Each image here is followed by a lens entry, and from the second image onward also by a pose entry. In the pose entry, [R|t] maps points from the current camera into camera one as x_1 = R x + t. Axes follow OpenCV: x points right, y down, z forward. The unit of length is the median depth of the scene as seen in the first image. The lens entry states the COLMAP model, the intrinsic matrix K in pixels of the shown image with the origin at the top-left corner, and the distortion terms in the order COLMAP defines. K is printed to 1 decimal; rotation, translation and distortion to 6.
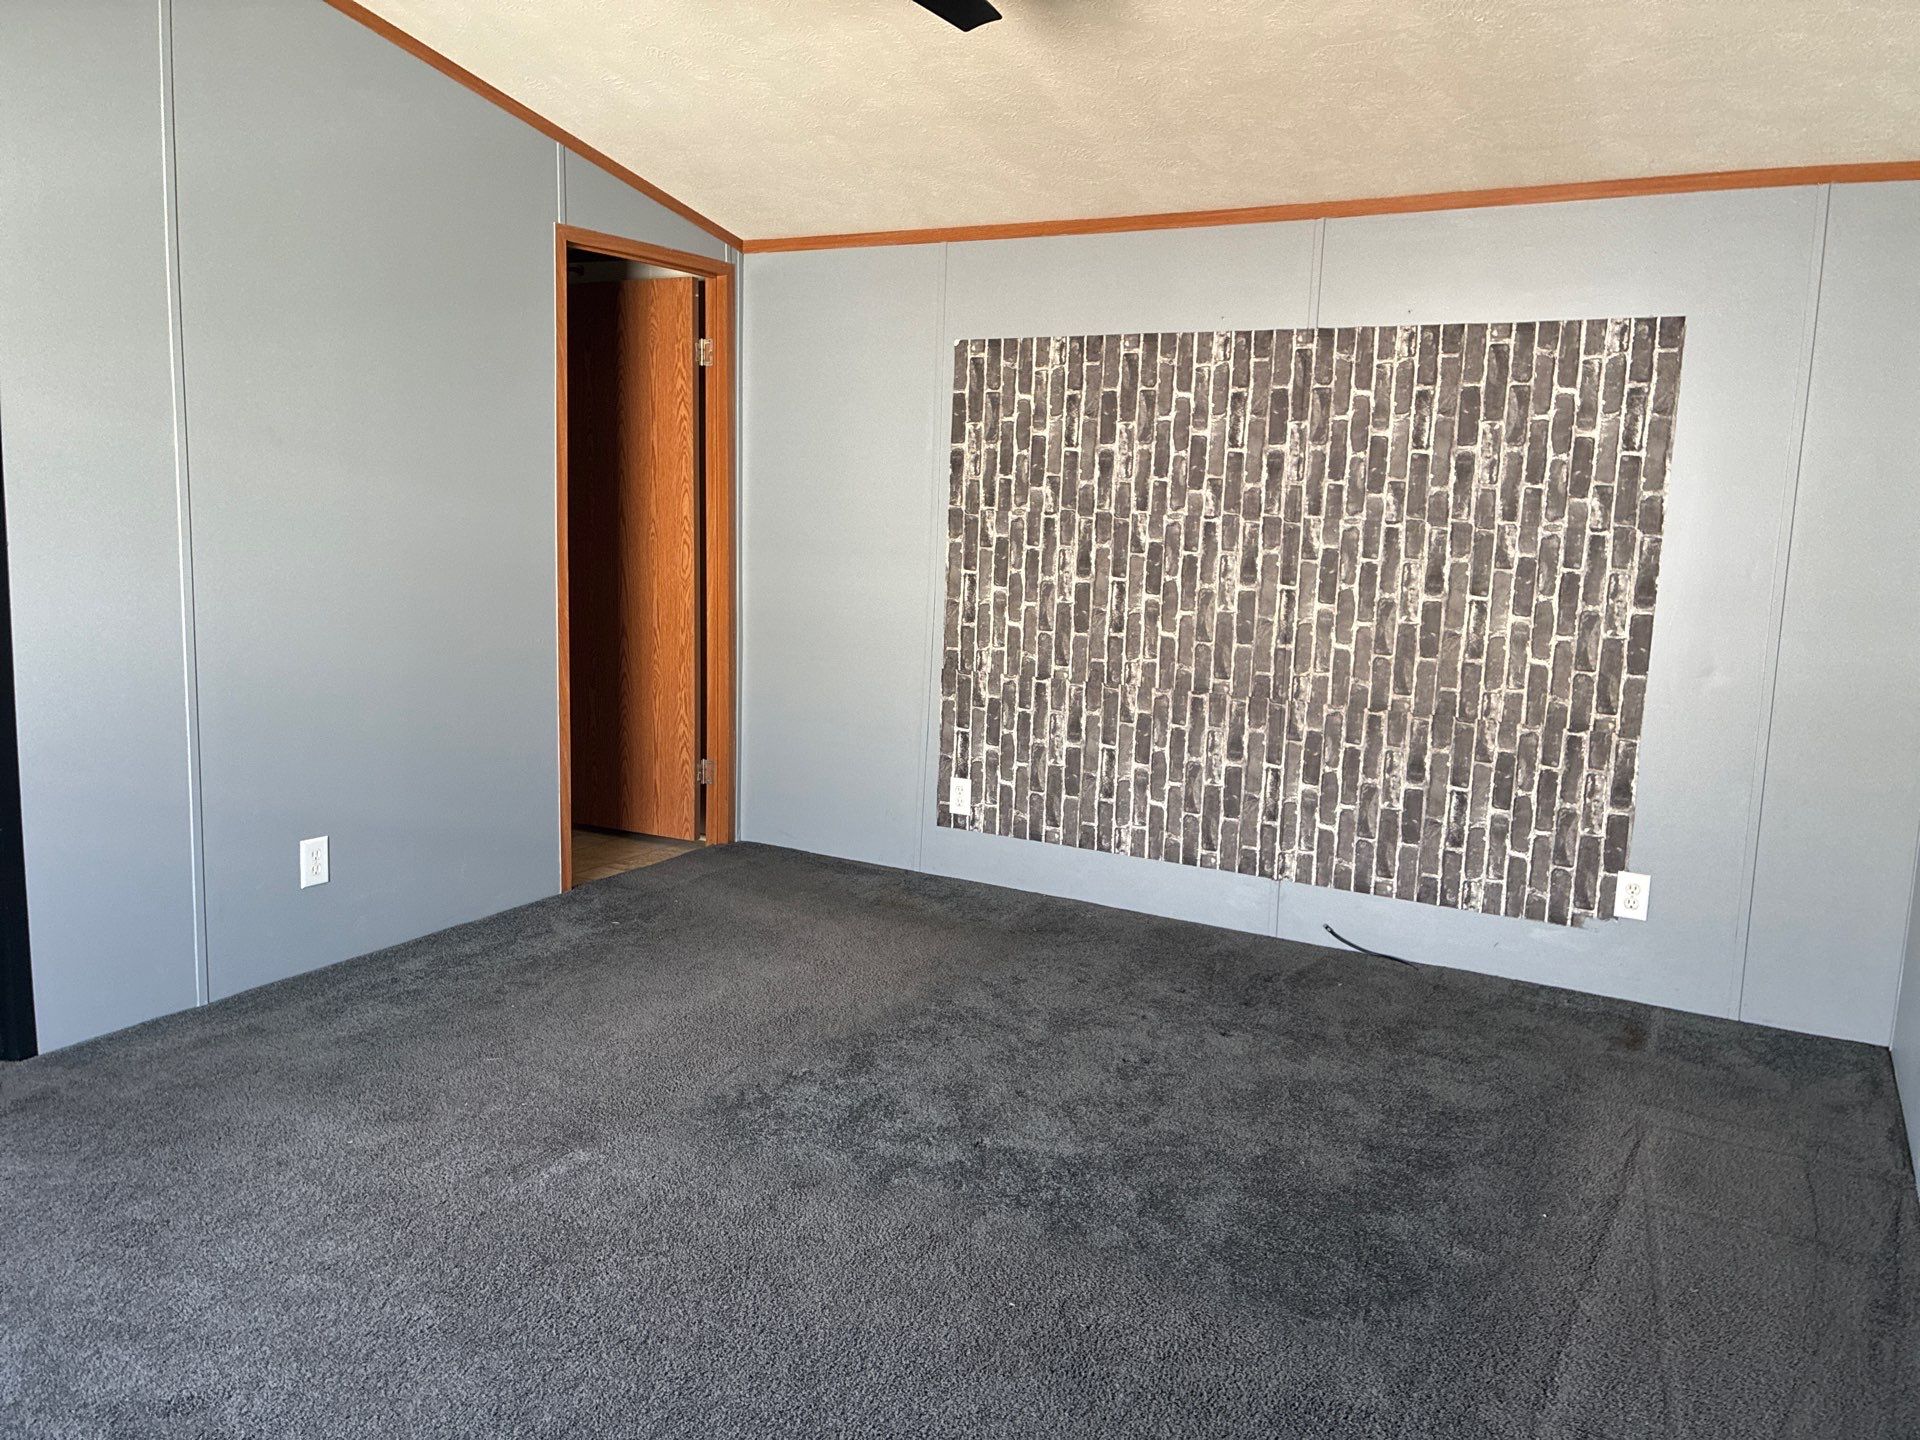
lens RADIAL K [[1490.9, 0, 959.1], [0, 1490.9, 706.5], [0, 0, 1]] dist [0.094504, -0.289141]
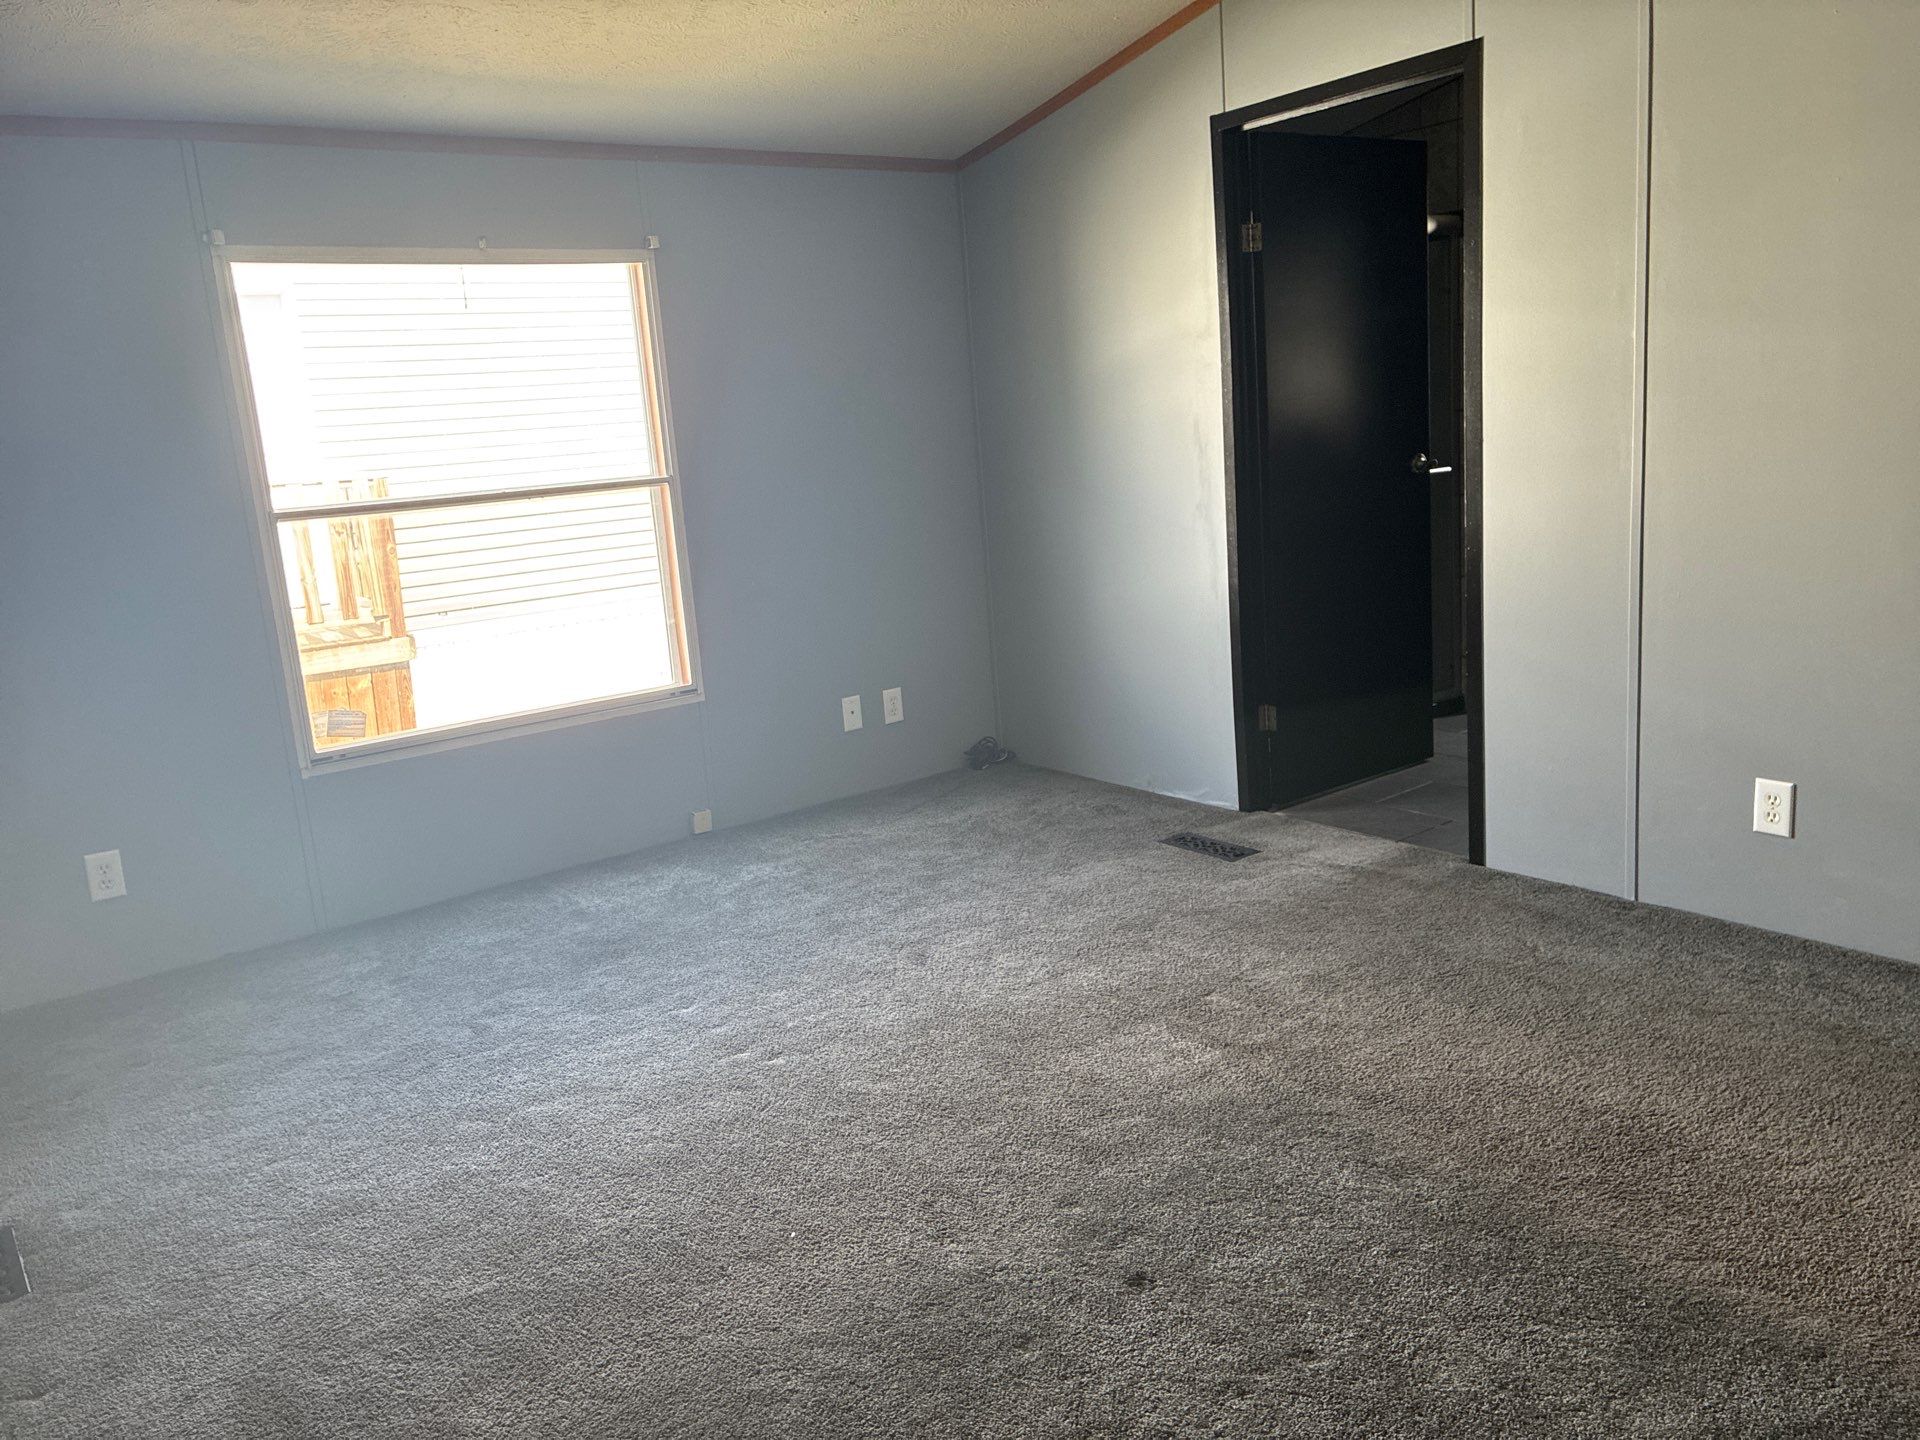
lens RADIAL K [[1500.8, 0, 960.0], [0, 1500.8, 720.0], [0, 0, 1]] dist [0.014472, 0.003321]
pose [[-0.423545, 0.185386, -0.886703, 0.539299], [-0.065086, 0.970078, 0.233907, -0.120188], [0.903534, 0.156782, -0.398806, 0.944367]]
